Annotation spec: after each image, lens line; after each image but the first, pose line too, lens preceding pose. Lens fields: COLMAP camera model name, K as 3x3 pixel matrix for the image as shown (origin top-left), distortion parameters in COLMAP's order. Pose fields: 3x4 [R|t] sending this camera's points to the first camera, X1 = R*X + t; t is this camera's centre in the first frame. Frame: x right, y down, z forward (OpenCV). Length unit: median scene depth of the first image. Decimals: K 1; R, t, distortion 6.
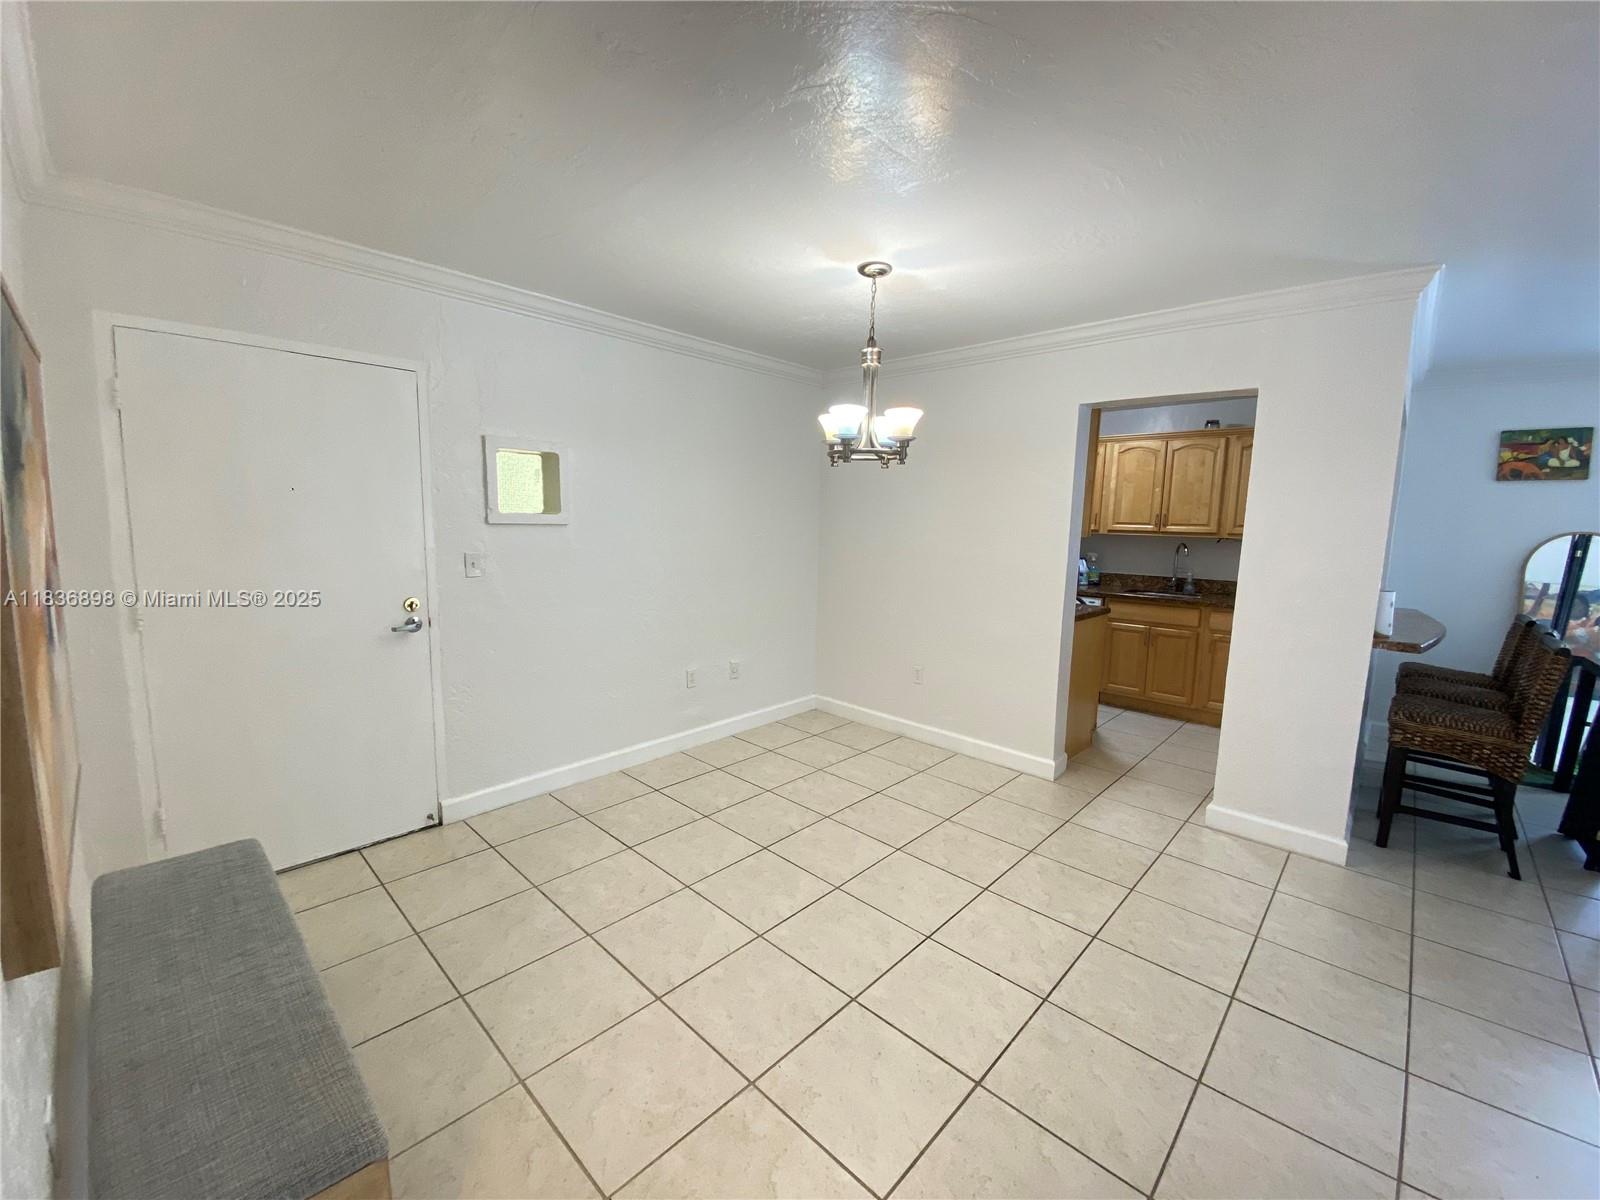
lens RADIAL K [[651.7, 0, 800.0], [0, 651.7, 600.0], [0, 0, 1]] dist [0.000631, -0.013807]
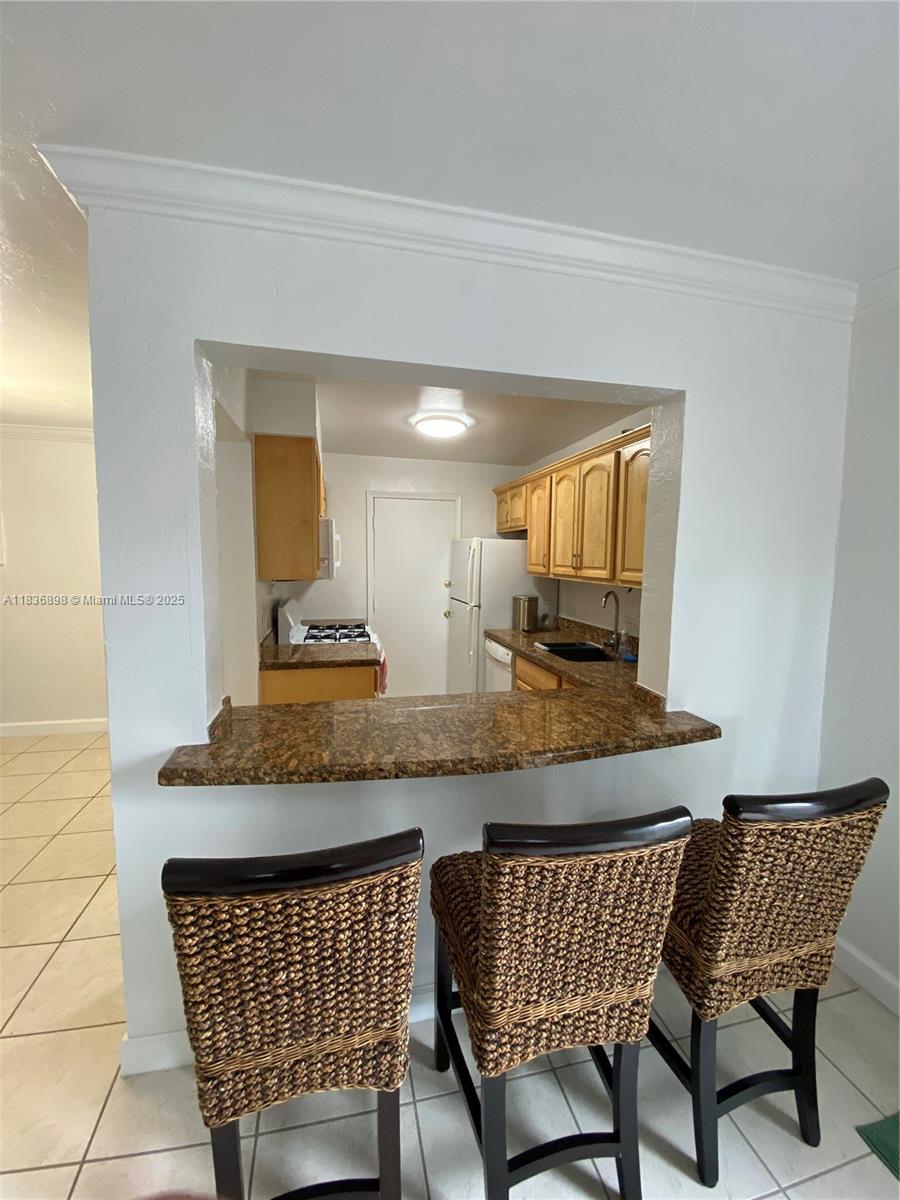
lens RADIAL K [[483.7, 0, 450.0], [0, 483.7, 600.0], [0, 0, 1]] dist [0.000137, -0.011976]
pose [[0.839516, 0.041541, -0.541744, 1.009200], [-0.069701, 0.997069, -0.031557, -0.062421], [0.538845, 0.064253, 0.839951, 0.559010]]
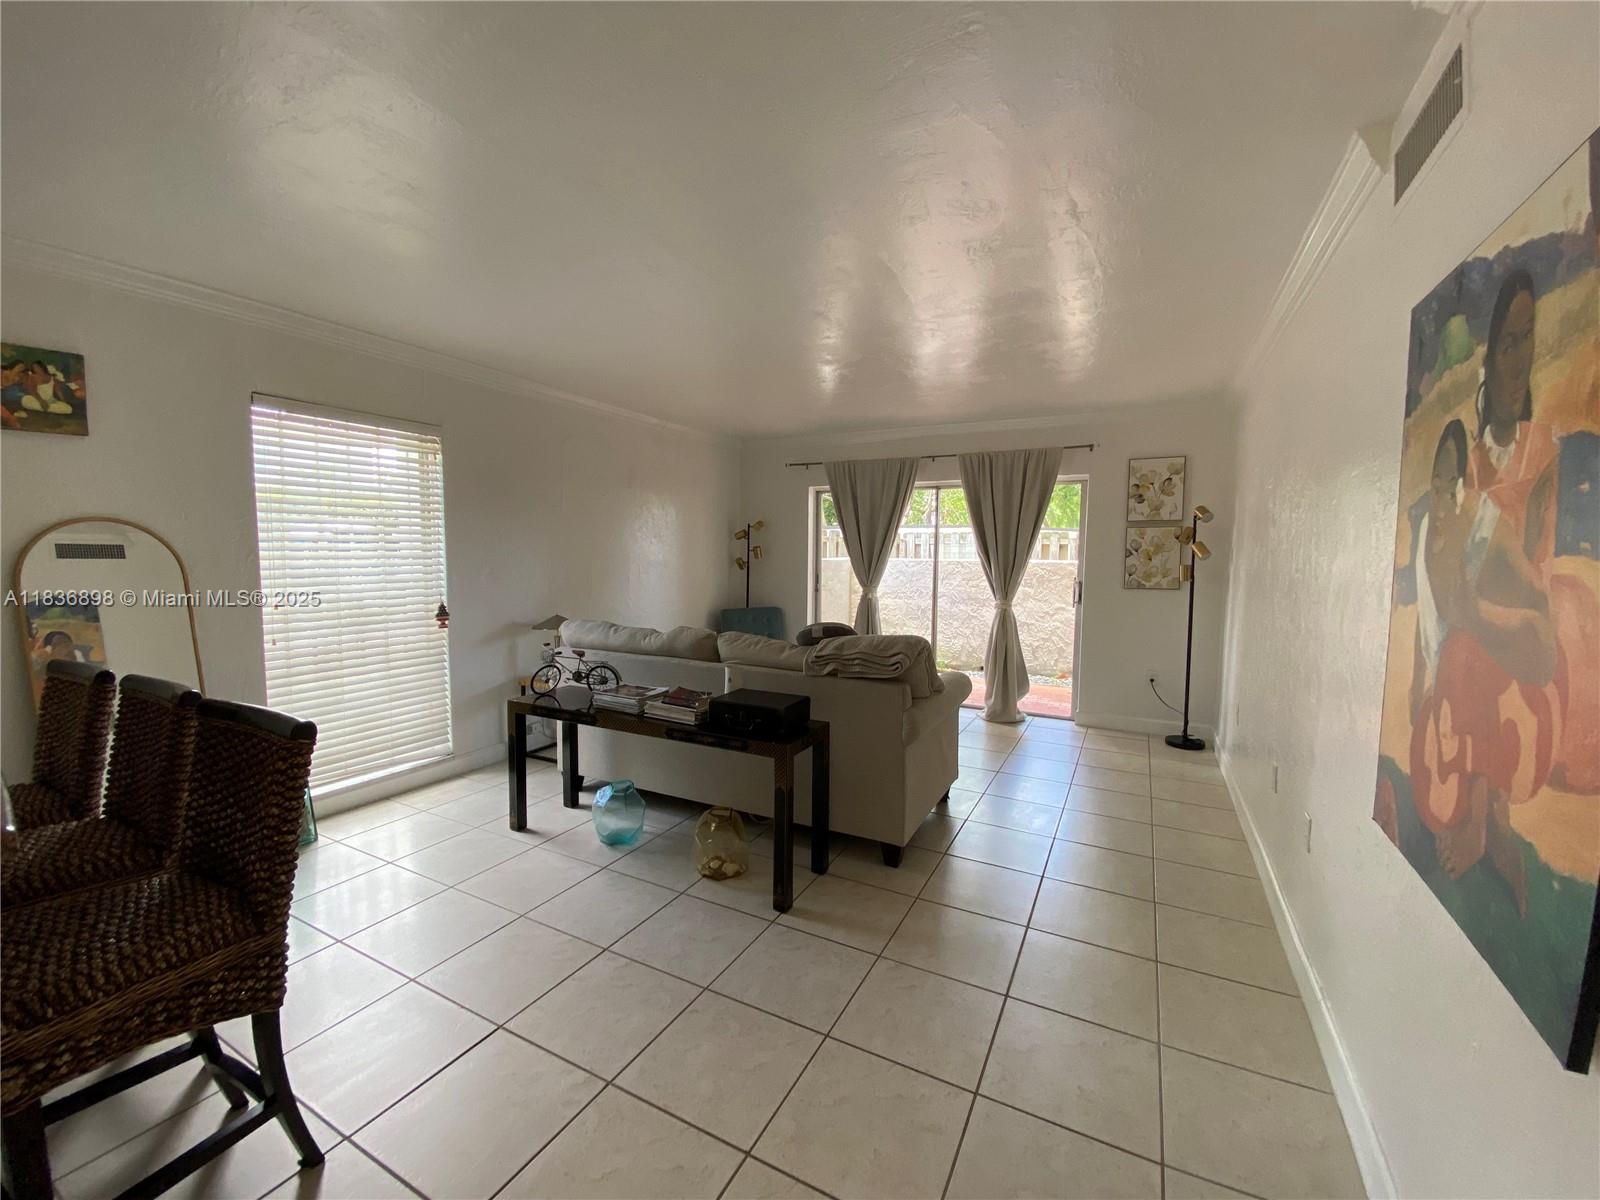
lens RADIAL K [[641.9, 0, 791.8], [0, 641.9, 599.9], [0, 0, 1]] dist [0.024997, -0.023097]
pose [[-0.274080, -0.090712, 0.957419, 0.404160], [0.113590, 0.985520, 0.125891, -0.025679], [-0.954975, 0.143257, -0.259807, 0.496333]]
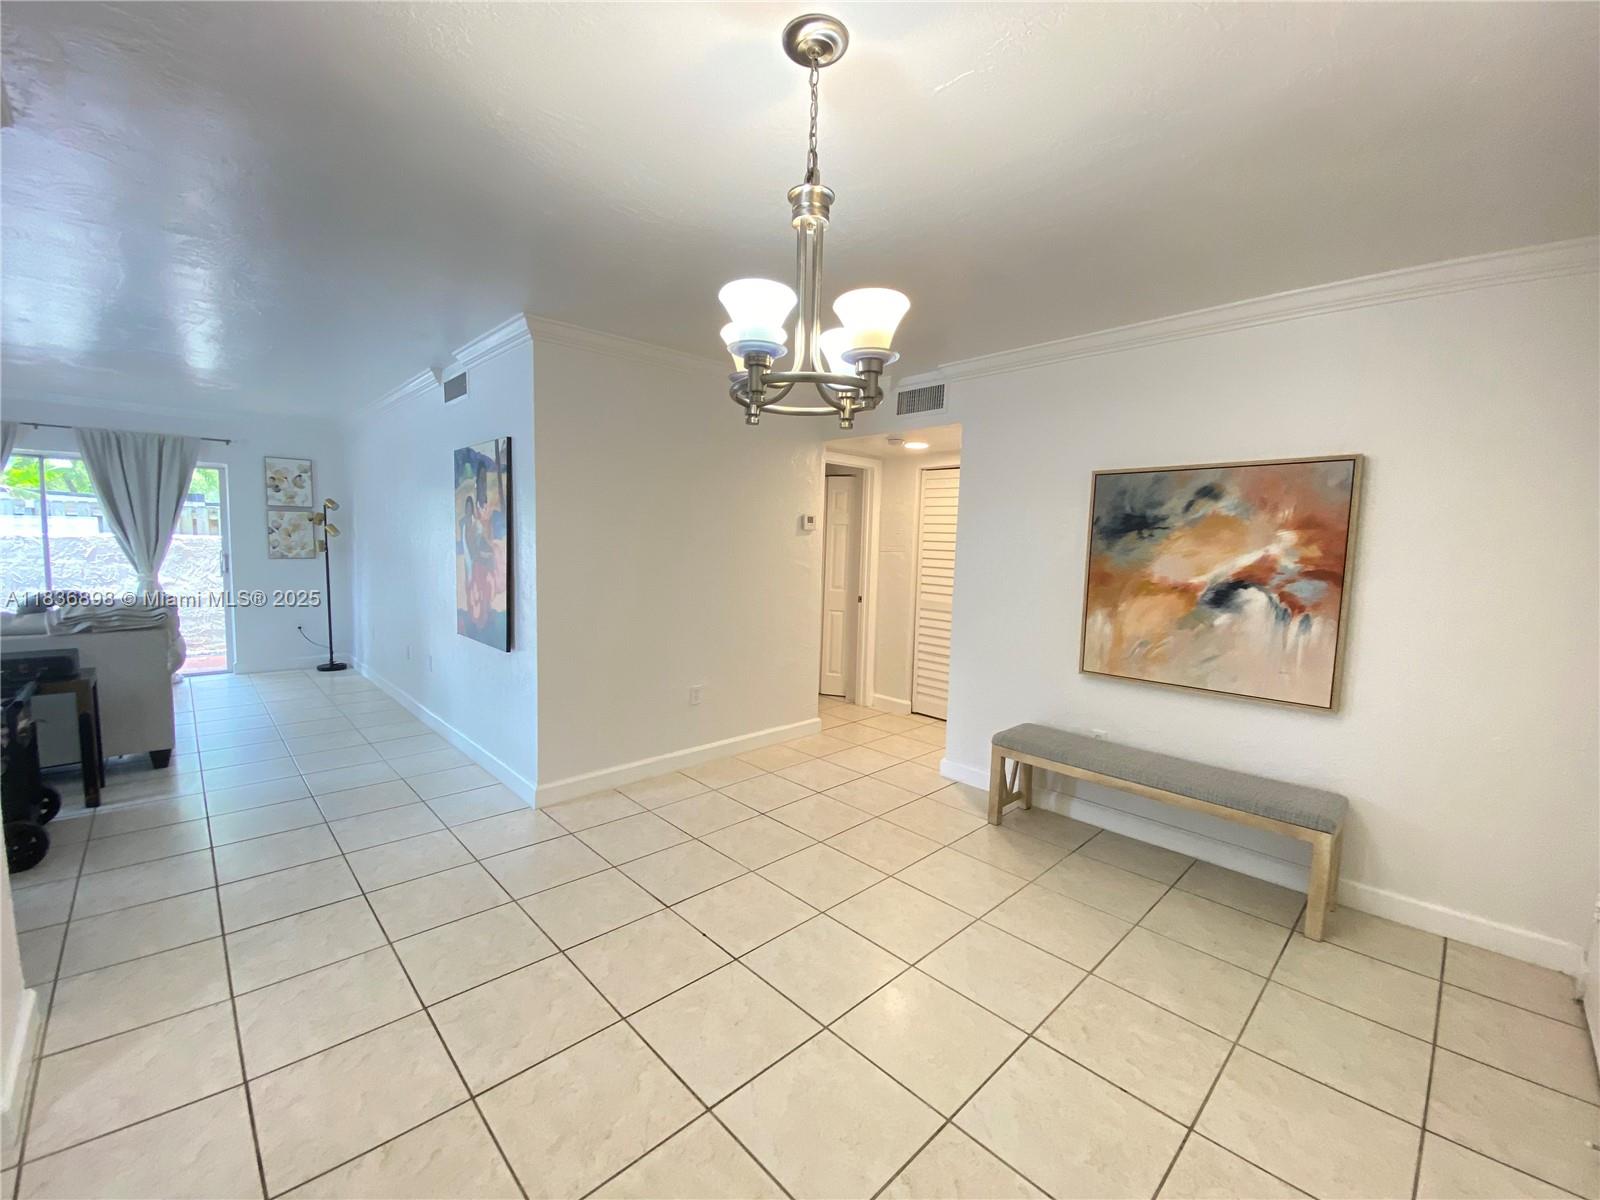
lens RADIAL K [[641.9, 0, 791.8], [0, 641.9, 599.9], [0, 0, 1]] dist [0.024997, -0.023097]
pose [[-0.998479, -0.045320, 0.031405, 0.080139], [-0.037329, 0.974810, 0.219893, -0.118619], [-0.040579, 0.218386, -0.975018, 1.093312]]
